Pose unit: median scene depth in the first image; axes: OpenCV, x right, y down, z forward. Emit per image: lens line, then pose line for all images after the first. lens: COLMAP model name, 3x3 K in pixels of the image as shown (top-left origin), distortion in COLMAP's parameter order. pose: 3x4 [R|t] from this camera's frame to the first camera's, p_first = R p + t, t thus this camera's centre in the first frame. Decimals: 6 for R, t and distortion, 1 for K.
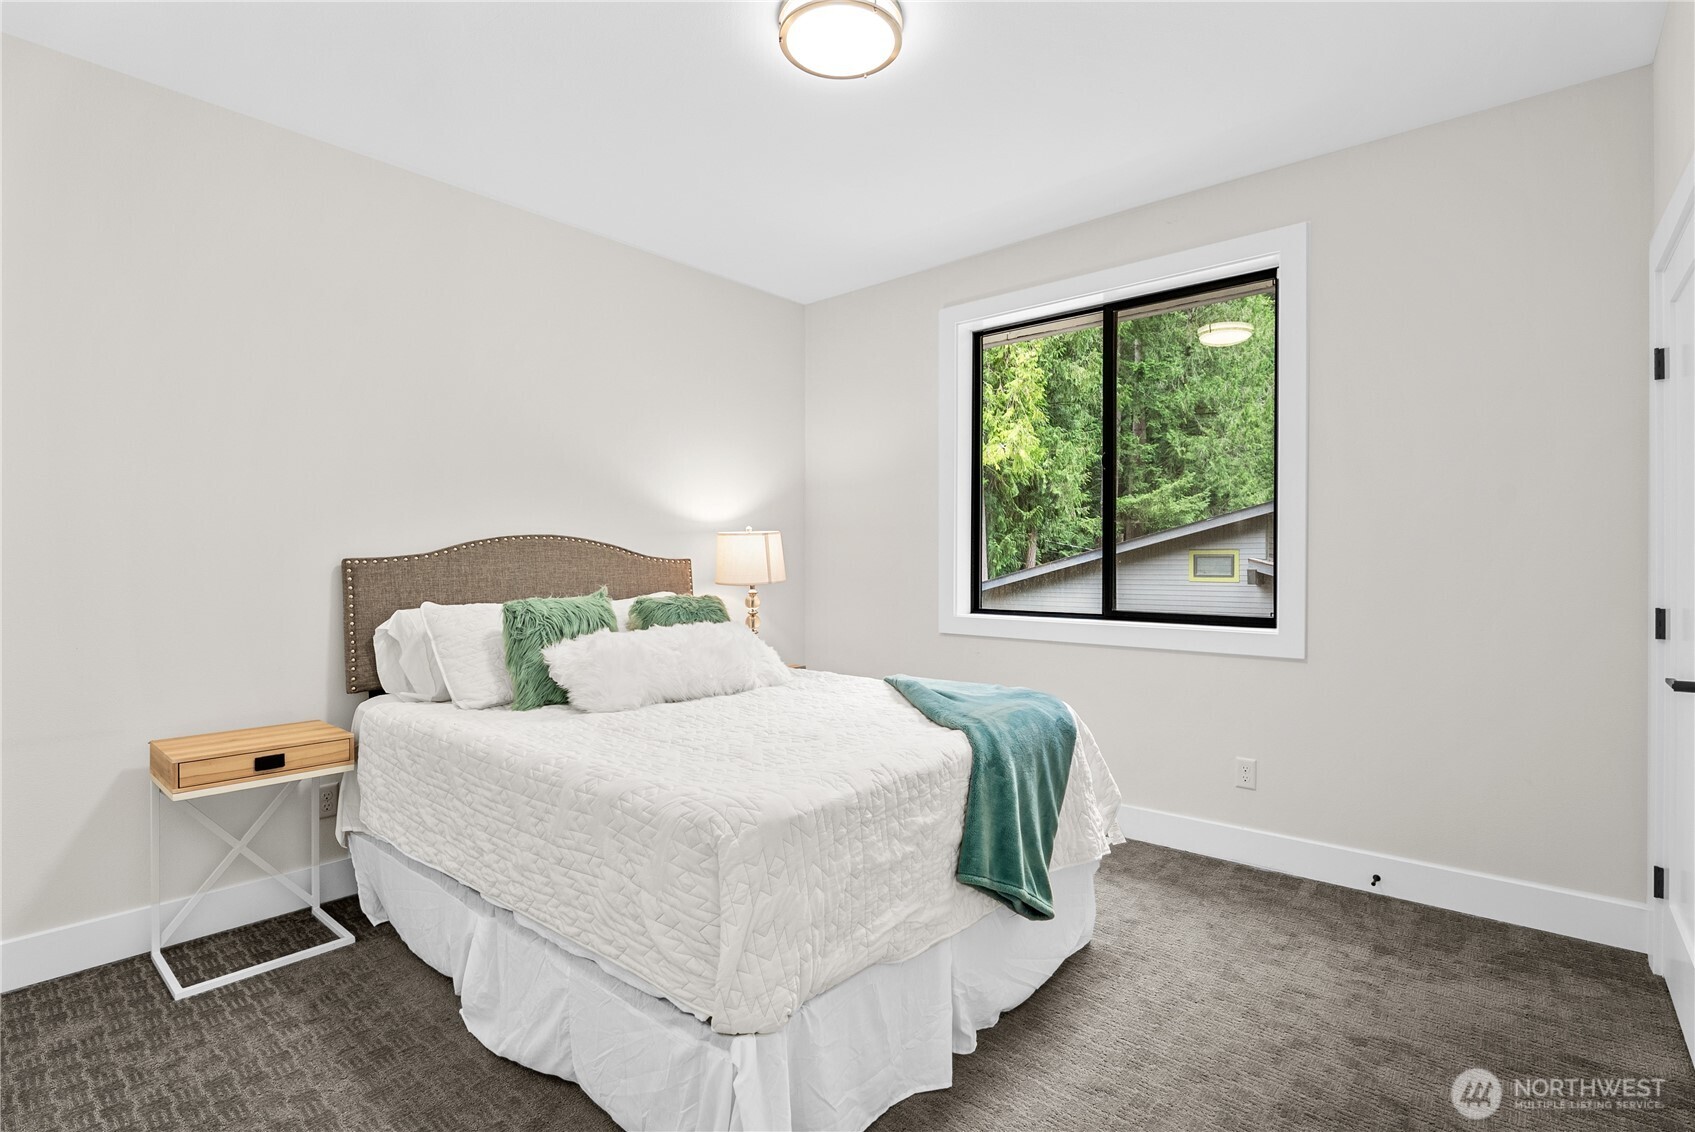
lens RADIAL K [[794.5, 0, 851.6], [0, 794.5, 573.7], [0, 0, 1]] dist [-0.011364, -0.000190]
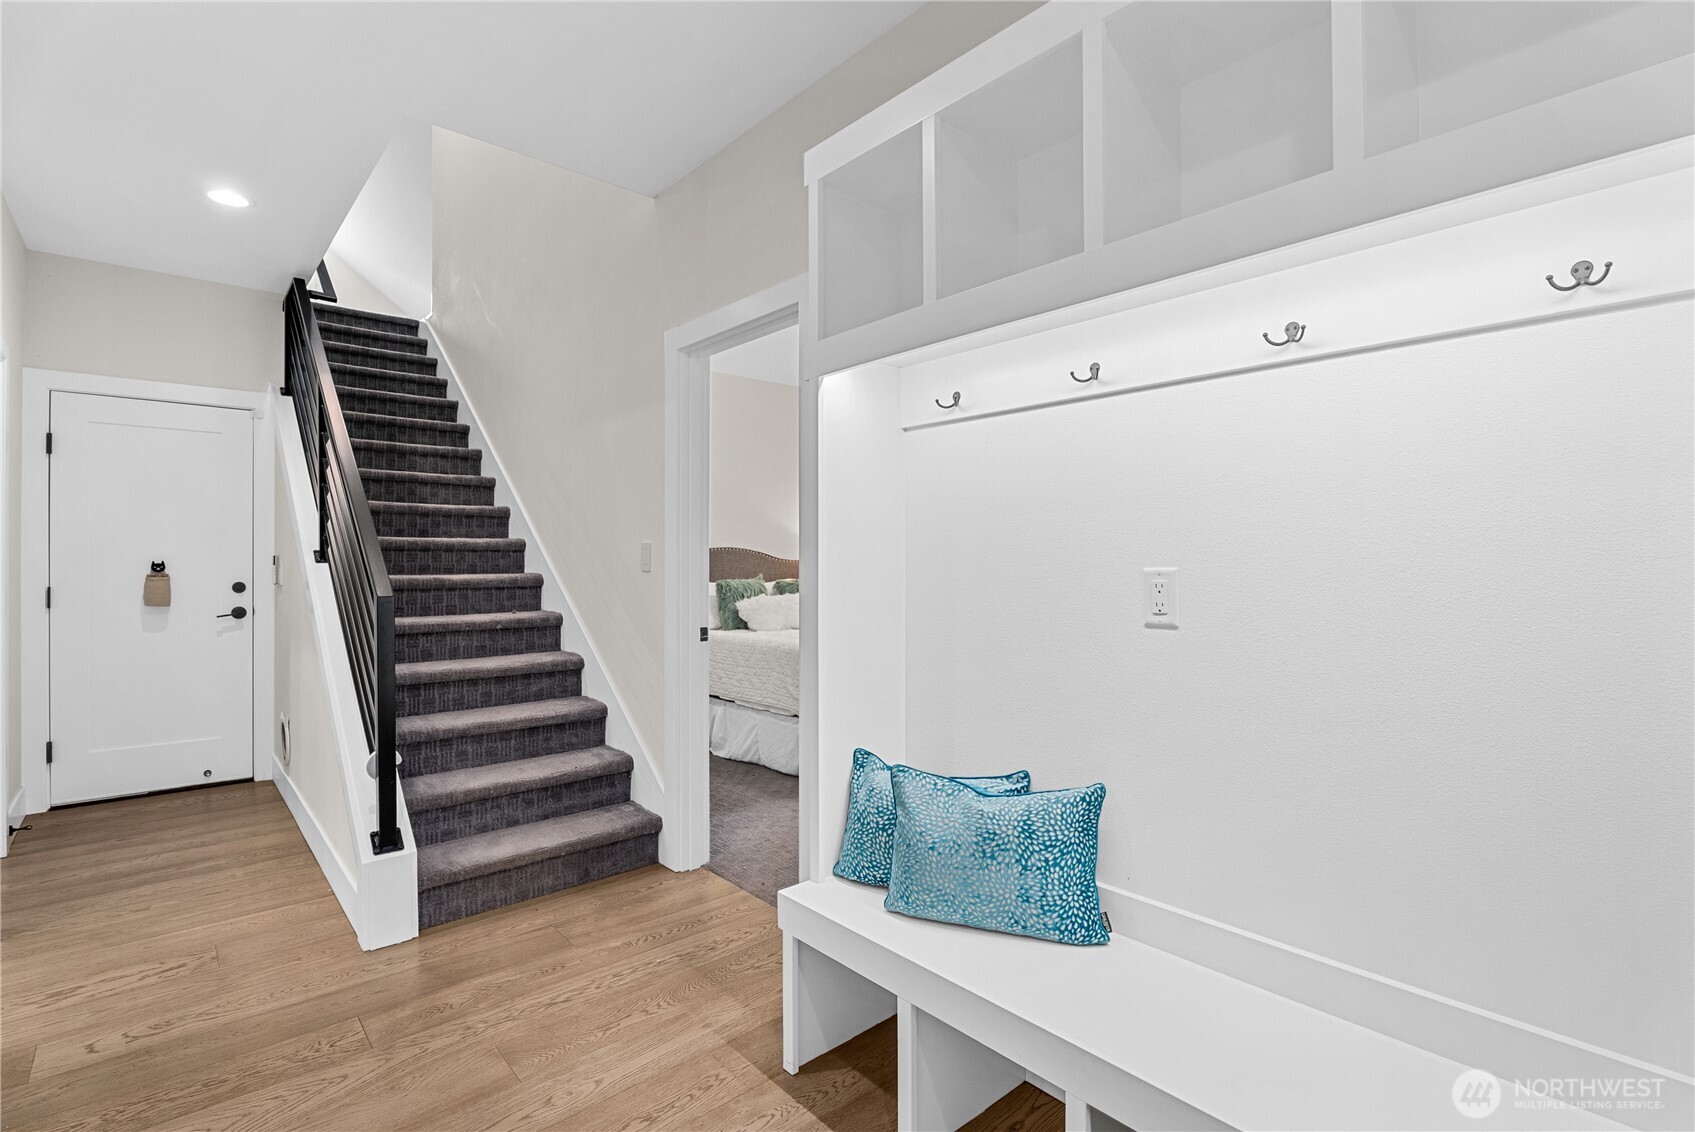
lens RADIAL K [[794.5, 0, 851.6], [0, 794.5, 573.7], [0, 0, 1]] dist [-0.011364, -0.000190]
pose [[0.990149, -0.002387, -0.139996, 0.212012], [0.002004, 0.999994, -0.002875, 0.023067], [0.140002, 0.002566, 0.990148, -1.038862]]
